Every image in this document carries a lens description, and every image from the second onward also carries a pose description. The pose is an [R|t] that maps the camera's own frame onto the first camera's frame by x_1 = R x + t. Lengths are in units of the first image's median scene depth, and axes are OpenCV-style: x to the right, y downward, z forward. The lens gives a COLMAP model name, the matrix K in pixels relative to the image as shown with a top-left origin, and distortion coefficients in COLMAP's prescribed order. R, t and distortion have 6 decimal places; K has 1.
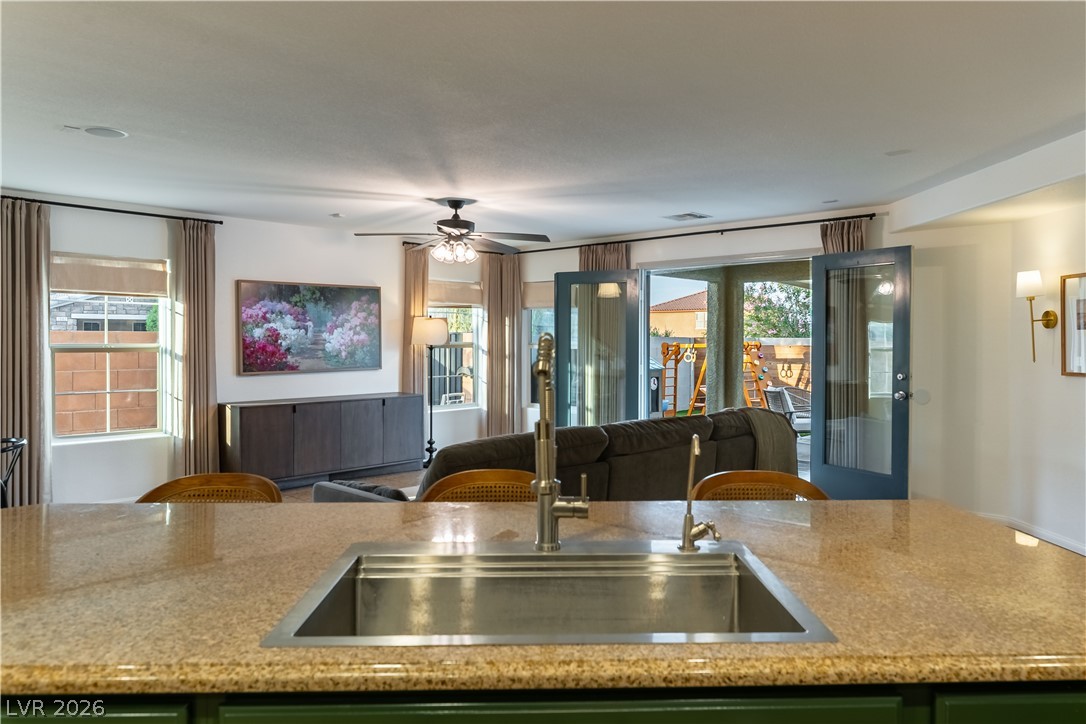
lens RADIAL K [[754.5, 0, 562.2], [0, 754.5, 344.7], [0, 0, 1]] dist [-0.001095, -0.001111]
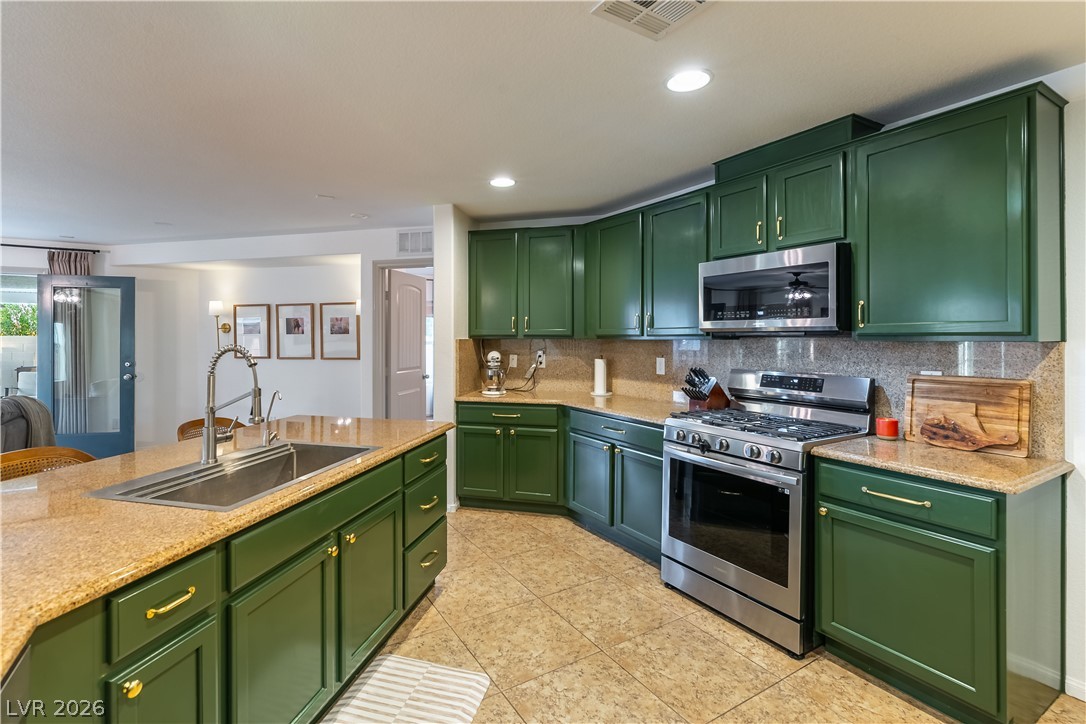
lens RADIAL K [[498.5, 0, 511.2], [0, 498.5, 336.9], [0, 0, 1]] dist [0.000136, 0.000074]
pose [[0.294632, -0.003314, 0.955605, -0.220006], [0.006887, 0.999975, 0.001344, -0.006616], [-0.955586, 0.006186, 0.294647, -0.010636]]
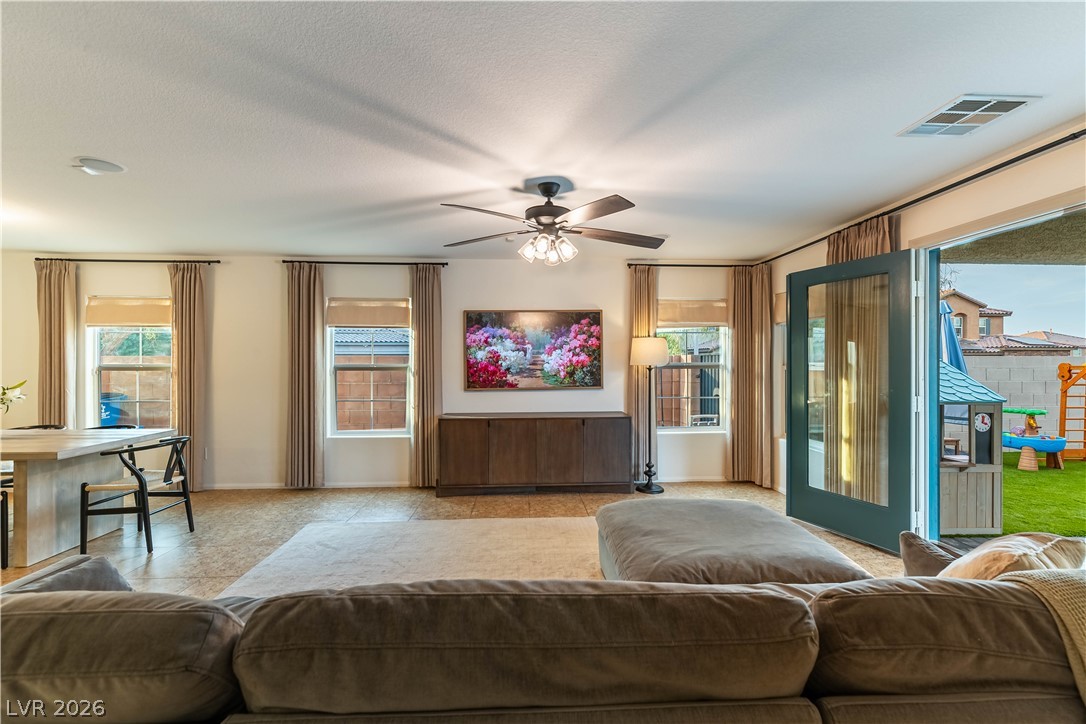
lens RADIAL K [[466.7, 0, 546.6], [0, 466.7, 364.0], [0, 0, 1]] dist [-0.000136, -0.000074]
pose [[0.719433, -0.001417, -0.694561, 0.171873], [-0.001156, 0.999994, -0.003238, 0.000598], [0.694561, 0.003132, 0.719427, 0.547099]]
